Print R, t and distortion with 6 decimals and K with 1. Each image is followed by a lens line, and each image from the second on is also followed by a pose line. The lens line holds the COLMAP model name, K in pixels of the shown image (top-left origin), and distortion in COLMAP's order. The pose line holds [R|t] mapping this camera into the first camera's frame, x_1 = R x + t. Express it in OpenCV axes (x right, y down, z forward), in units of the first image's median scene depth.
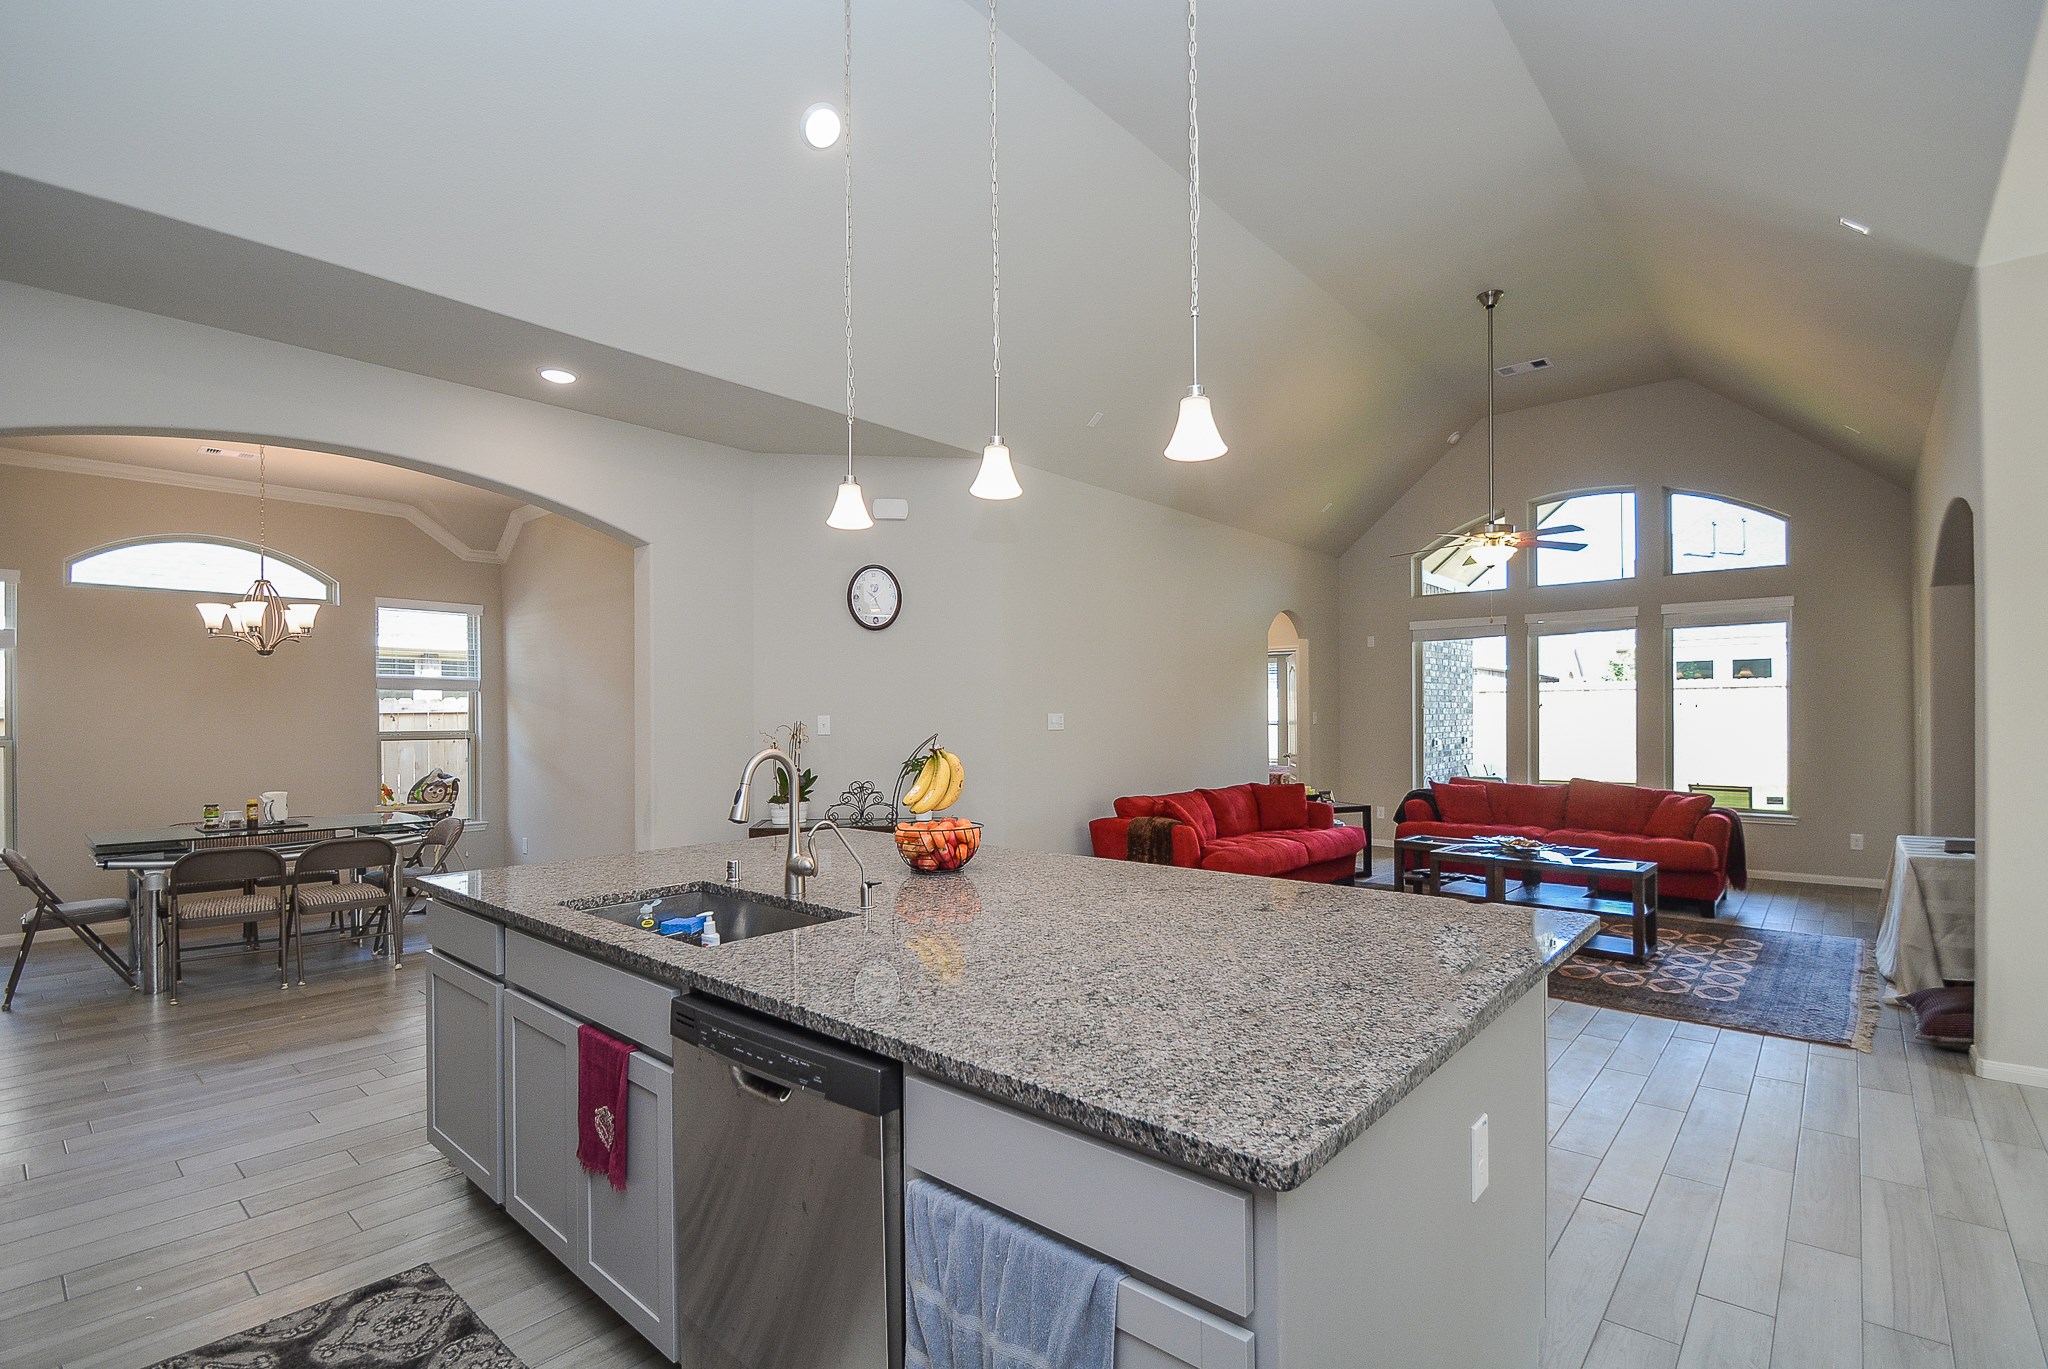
lens RADIAL K [[926.8, 0, 1028.3], [0, 926.8, 718.2], [0, 0, 1]] dist [0.003735, -0.013130]
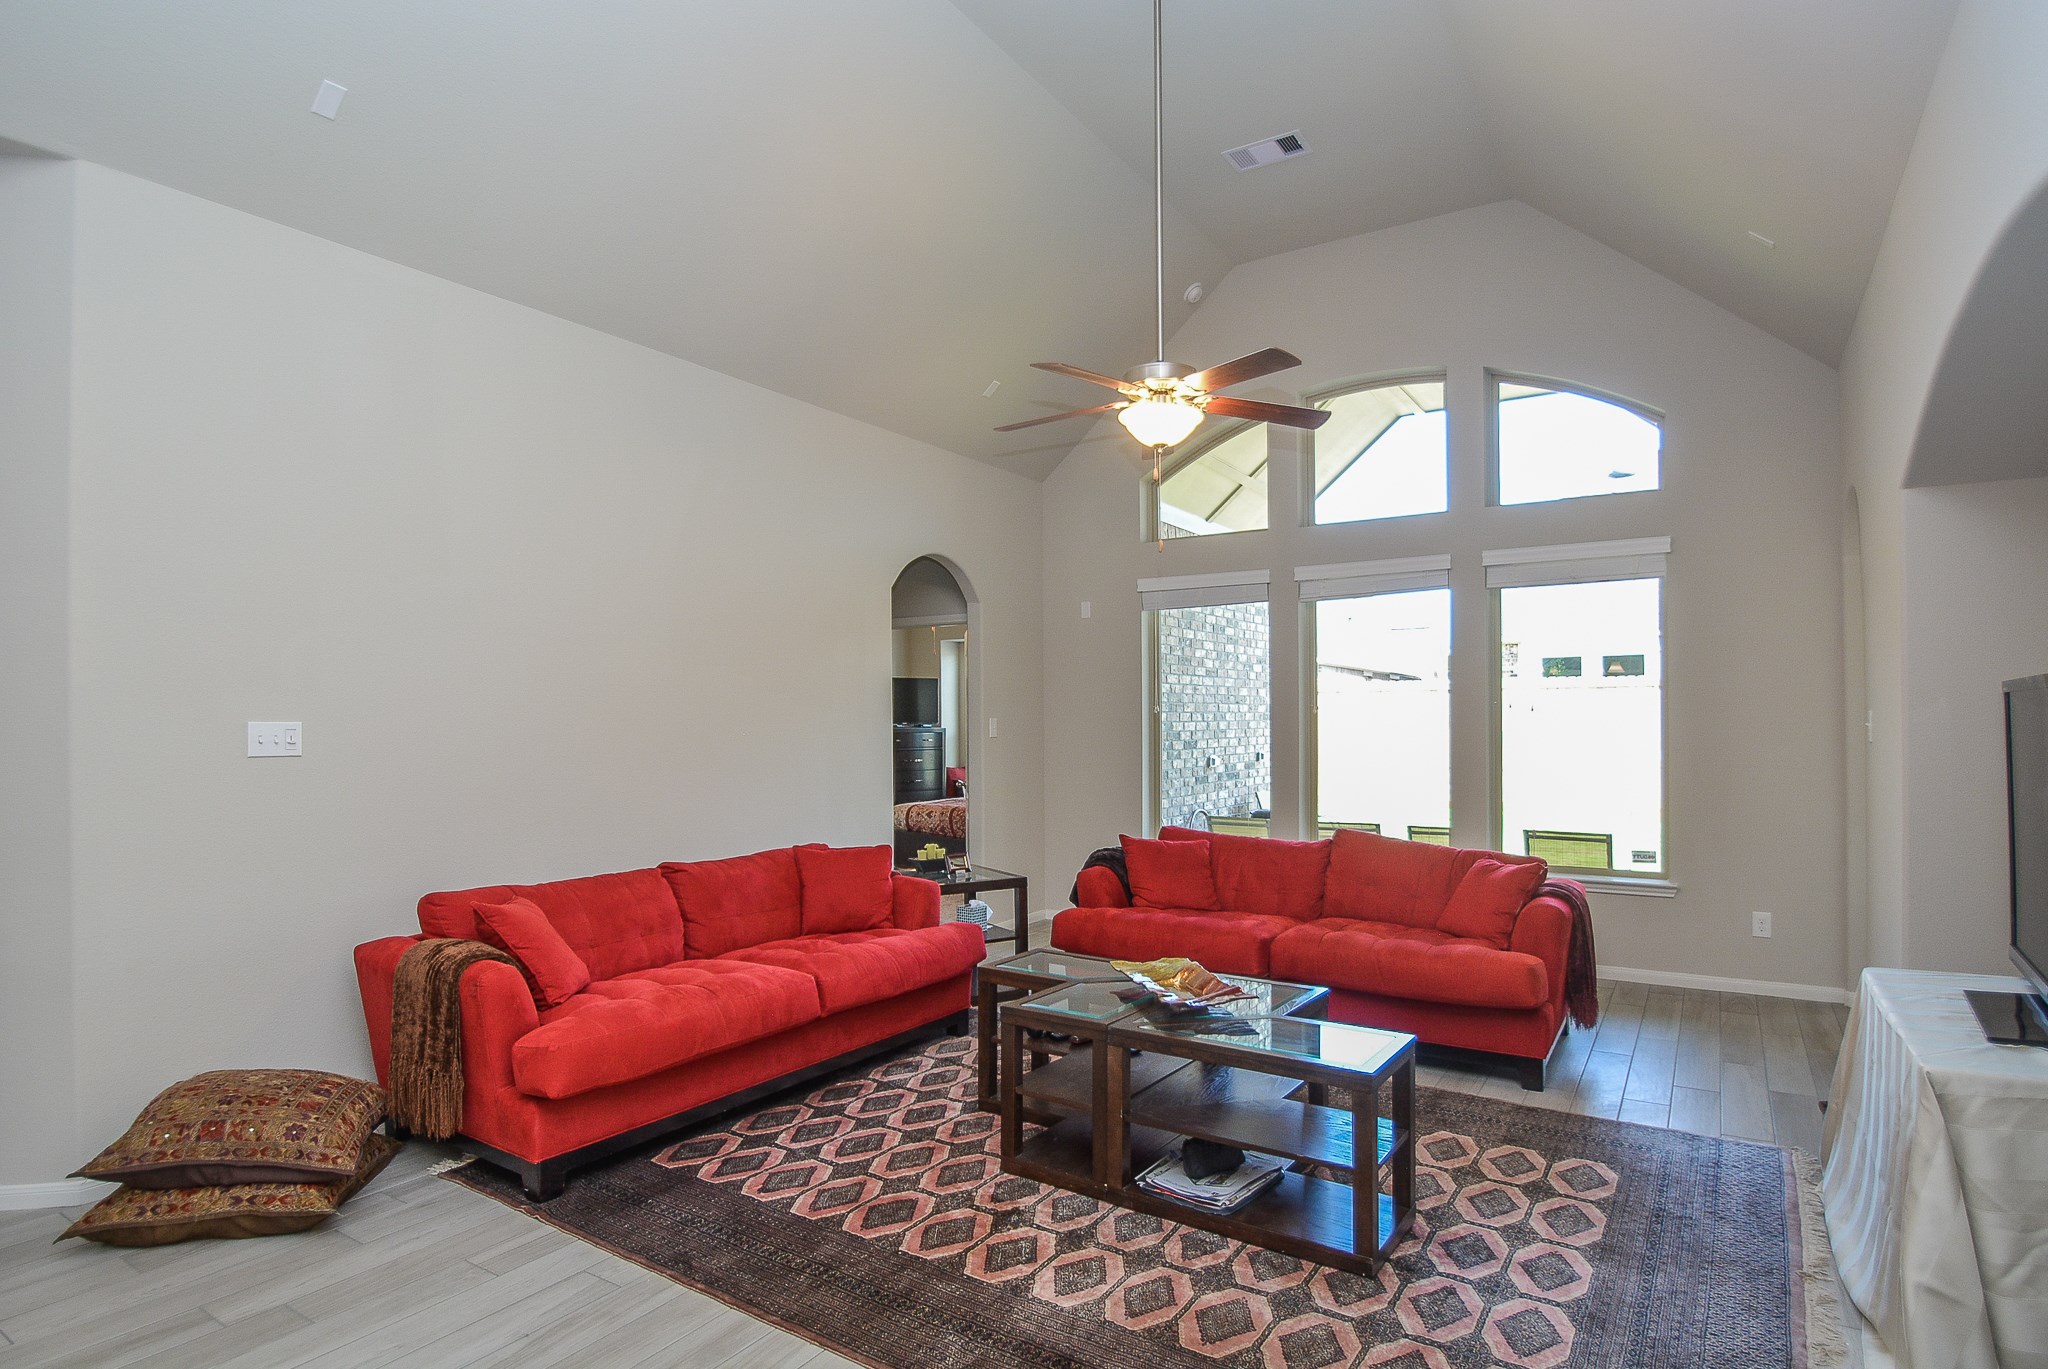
lens RADIAL K [[1110.0, 0, 1007.7], [0, 1110.0, 724.6], [0, 0, 1]] dist [-0.024965, 0.001264]
pose [[0.988473, -0.001877, 0.151384, 0.246272], [0.002005, 0.999998, -0.000697, -0.002376], [-0.151382, 0.000992, 0.988475, 0.299700]]
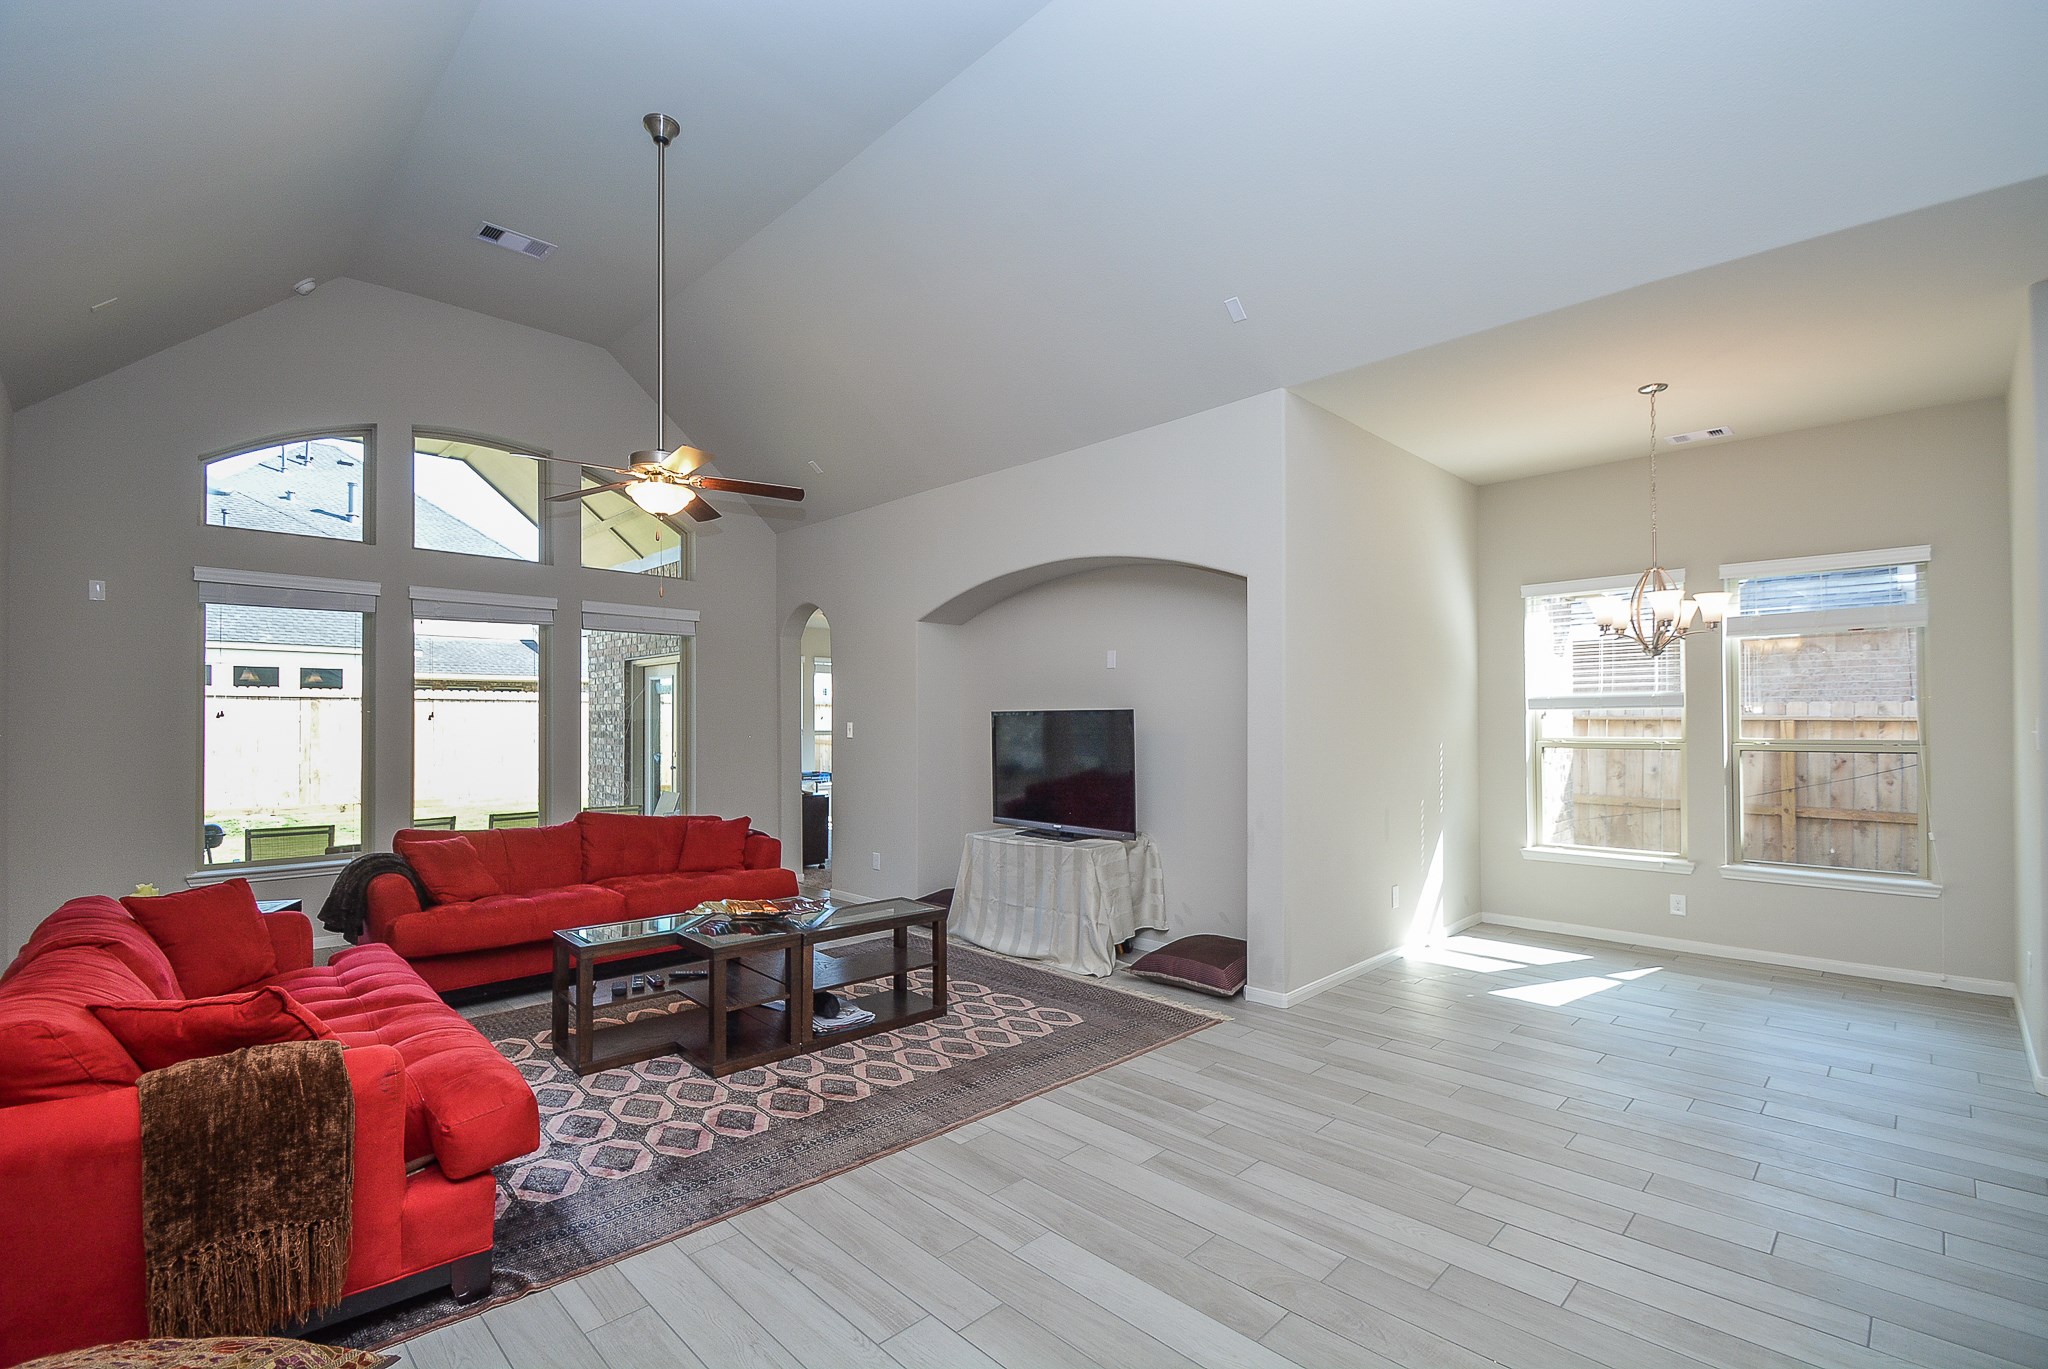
lens RADIAL K [[904.7, 0, 1026.9], [0, 904.7, 714.2], [0, 0, 1]] dist [0.007027, -0.016175]
pose [[0.051908, 0.012428, 0.998575, -0.118143], [0.004201, 0.999911, -0.012663, -0.005433], [-0.998643, 0.004853, 0.051852, 0.529228]]
